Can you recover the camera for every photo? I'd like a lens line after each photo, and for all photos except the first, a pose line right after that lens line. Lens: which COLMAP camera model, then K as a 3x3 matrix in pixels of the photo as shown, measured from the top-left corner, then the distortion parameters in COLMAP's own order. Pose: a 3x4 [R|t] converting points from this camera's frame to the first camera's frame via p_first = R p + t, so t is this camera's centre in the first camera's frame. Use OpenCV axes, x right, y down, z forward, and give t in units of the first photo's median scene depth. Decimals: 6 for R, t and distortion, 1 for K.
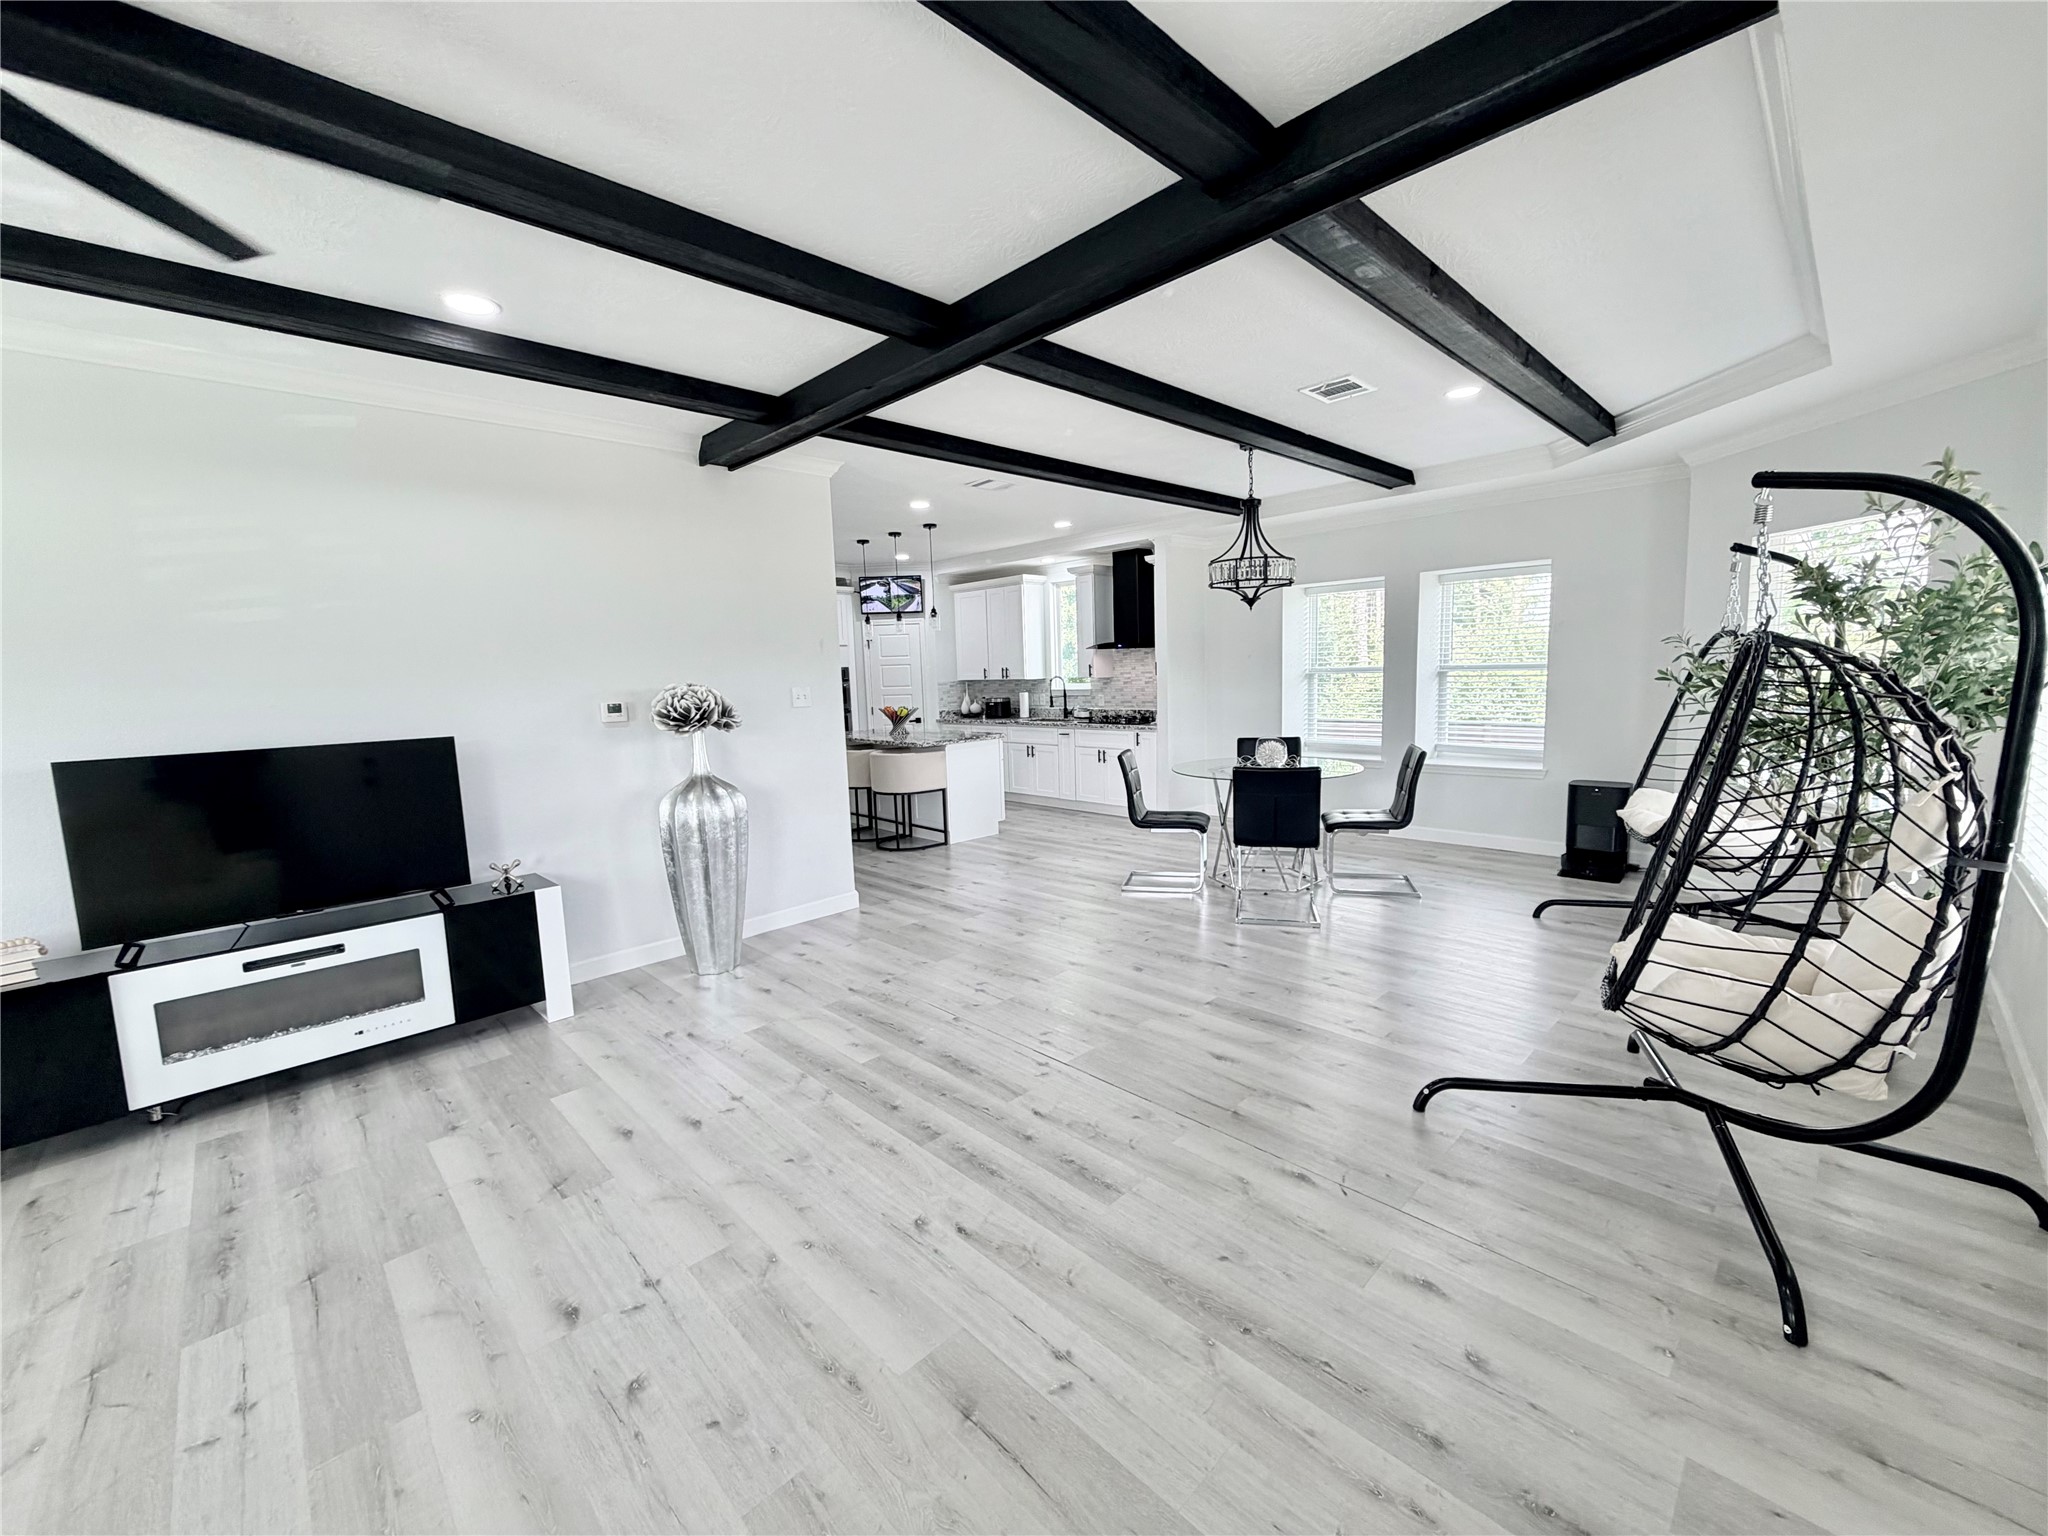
lens RADIAL K [[822.0, 0, 1031.7], [0, 822.0, 767.5], [0, 0, 1]] dist [0.003009, -0.000635]
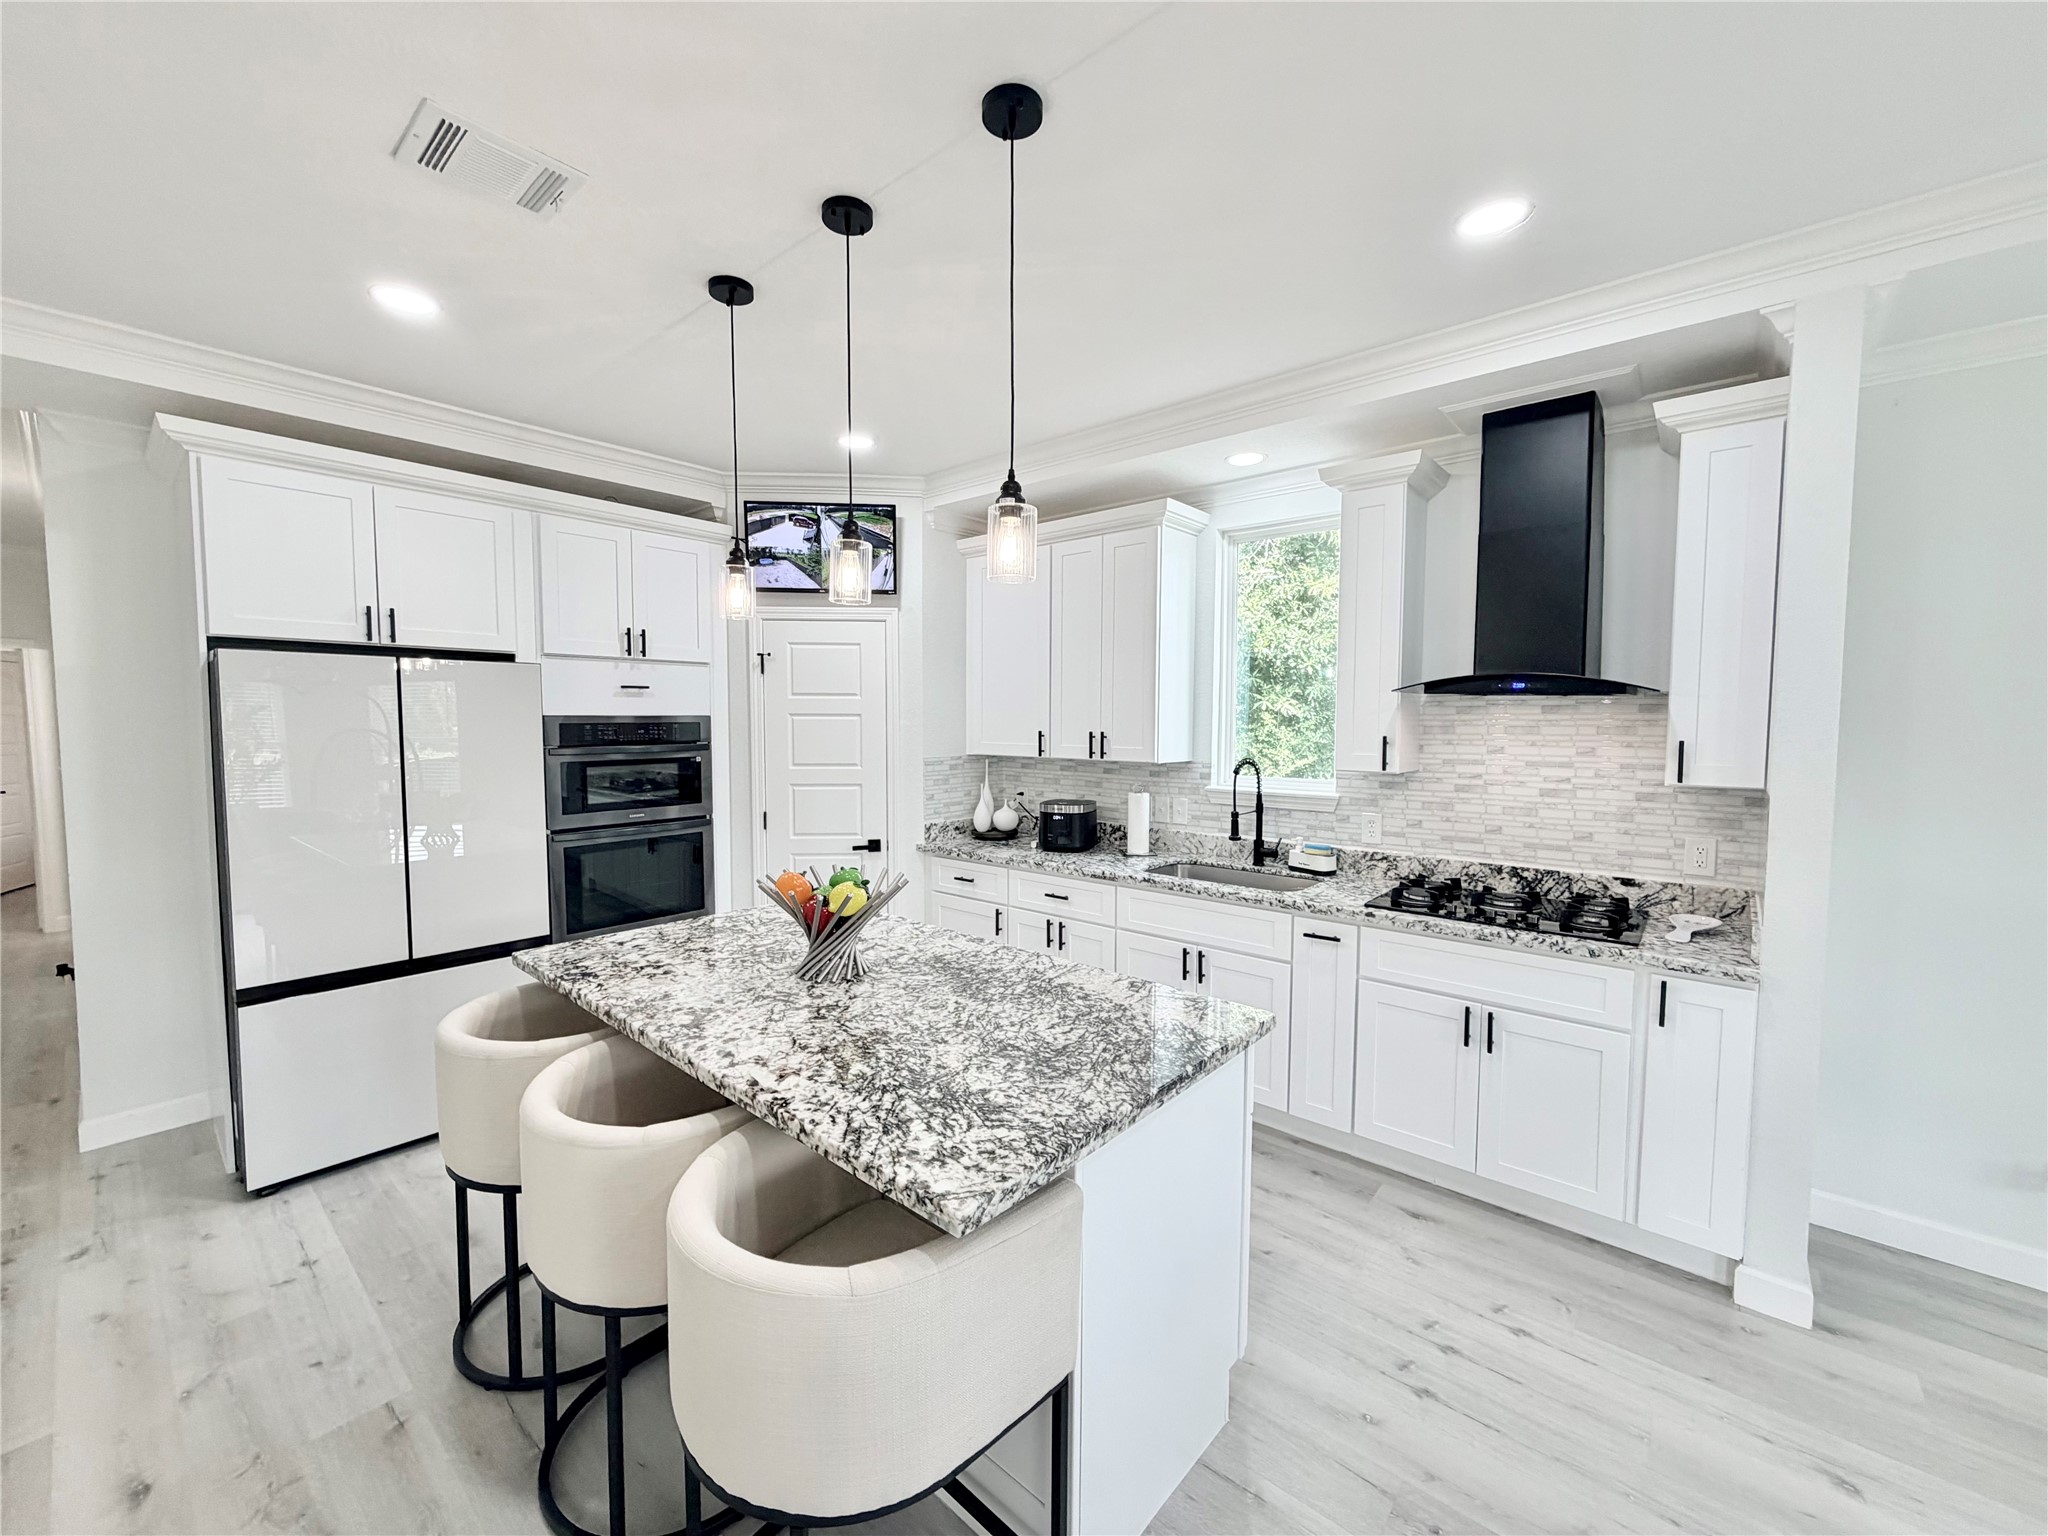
lens RADIAL K [[822.0, 0, 1015.7], [0, 822.0, 759.1], [0, 0, 1]] dist [0.003009, -0.000635]
pose [[0.997052, 0.030977, 0.070203, -0.100000], [-0.026094, 0.997245, -0.069432, -0.077539], [-0.072161, 0.067395, 0.995113, 0.592312]]
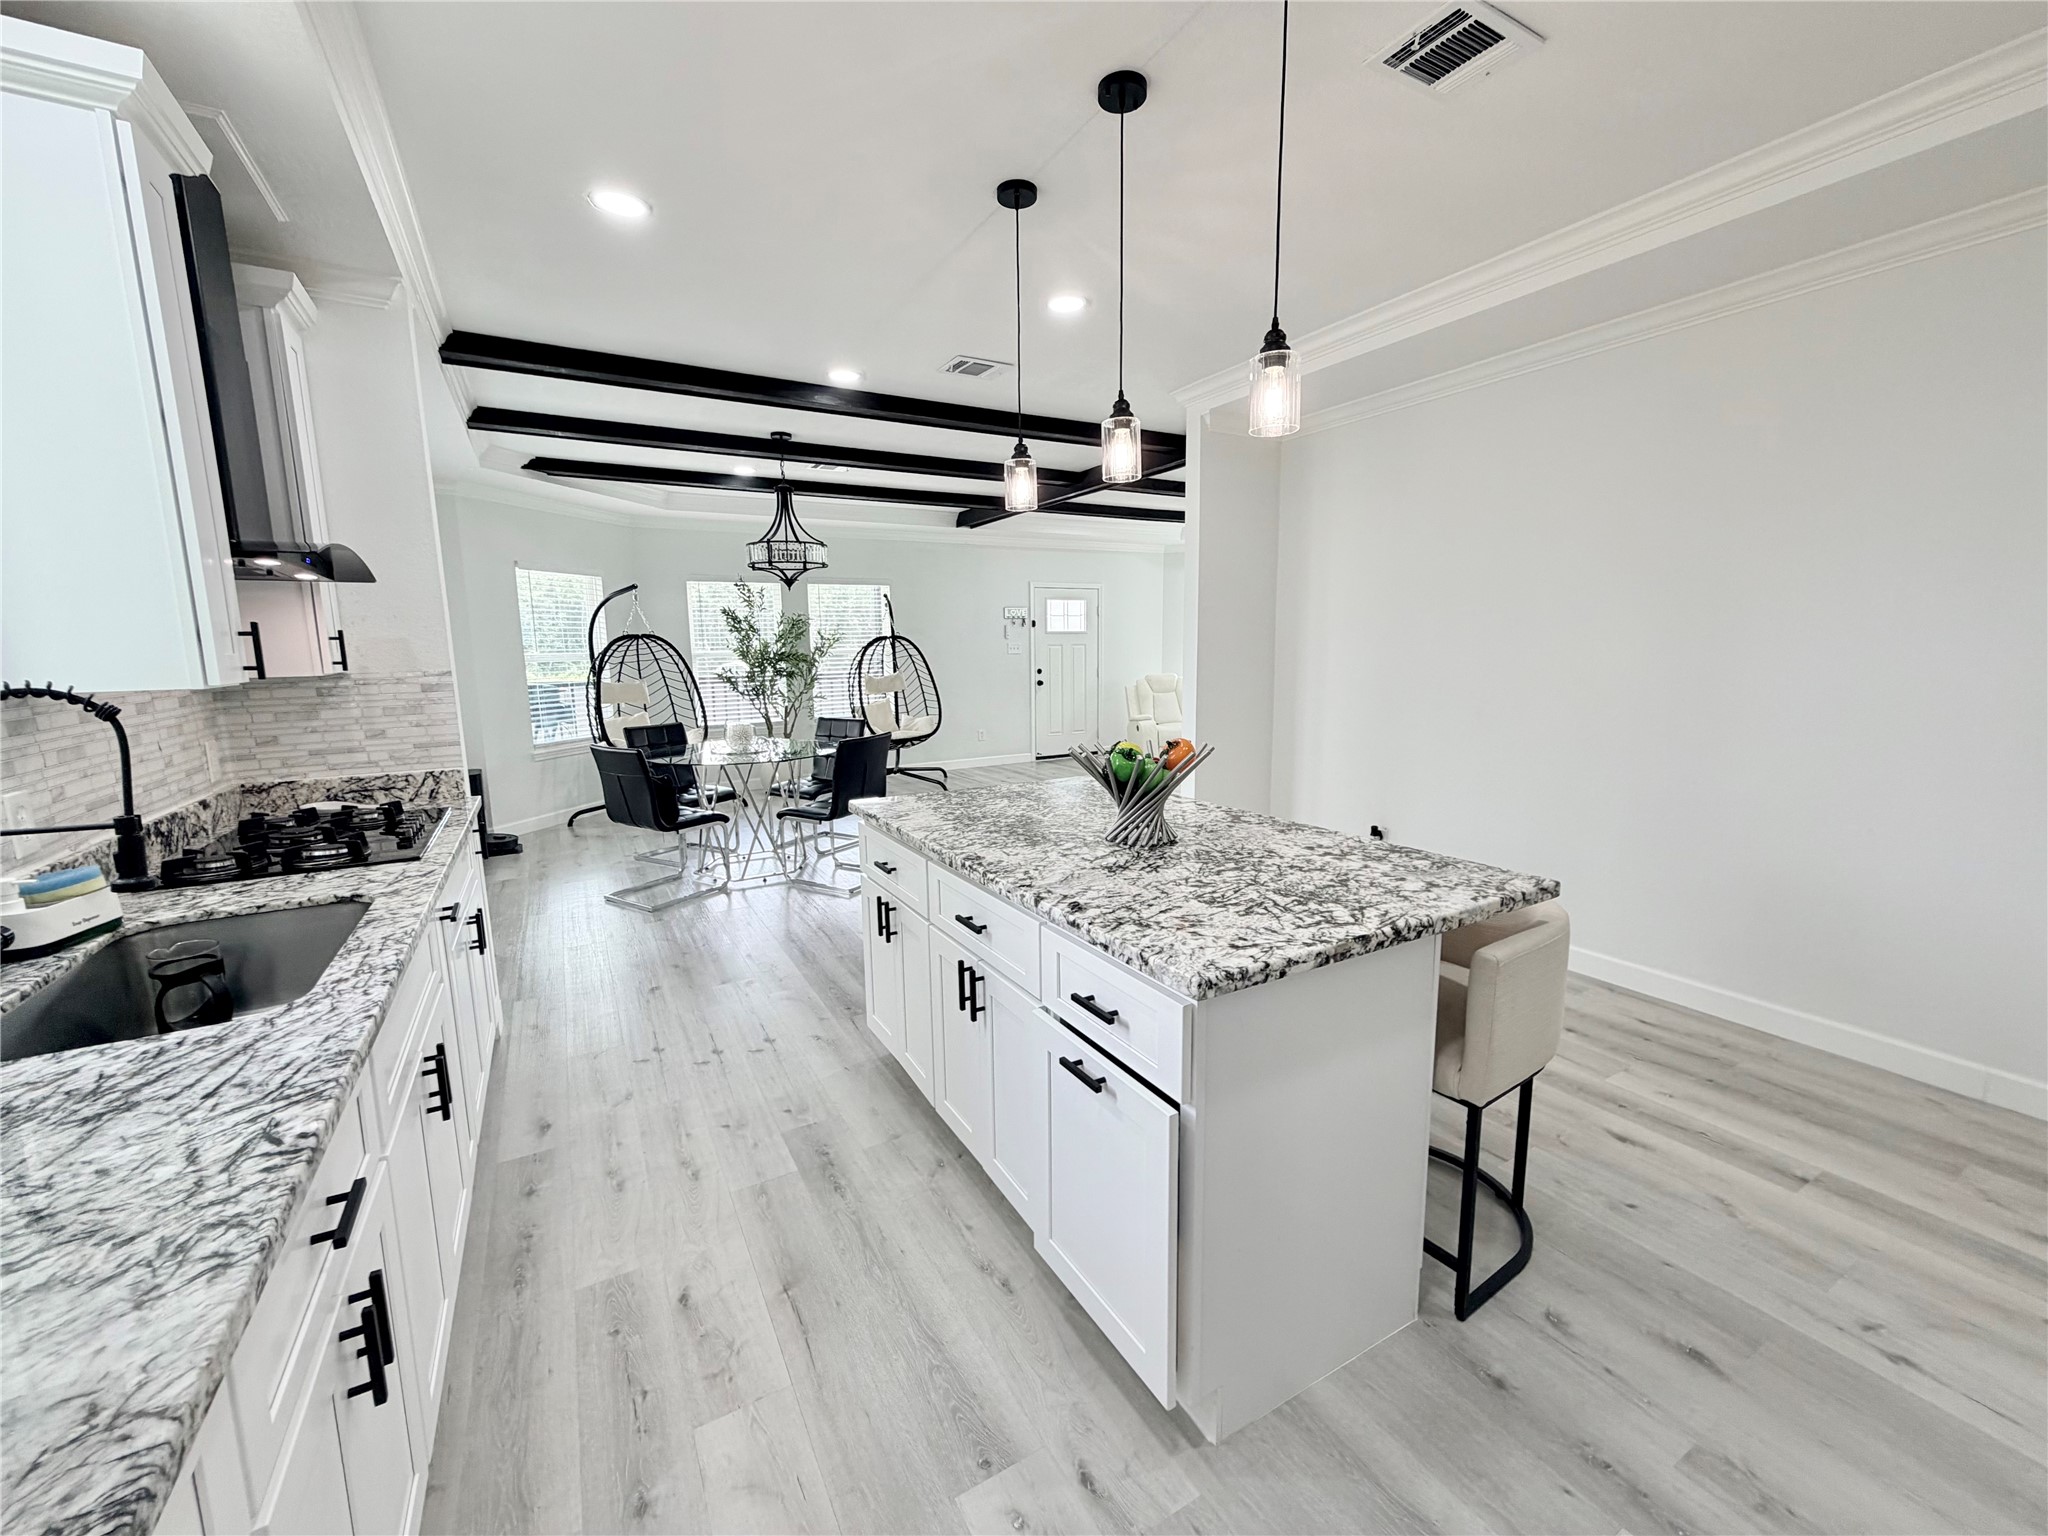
lens RADIAL K [[822.0, 0, 1019.0], [0, 822.0, 754.6], [0, 0, 1]] dist [0.003009, -0.000635]
pose [[-0.963924, 0.010957, 0.265951, -0.160385], [0.076925, 0.967985, 0.238931, -0.114203], [-0.254819, 0.250770, -0.933907, 1.037253]]
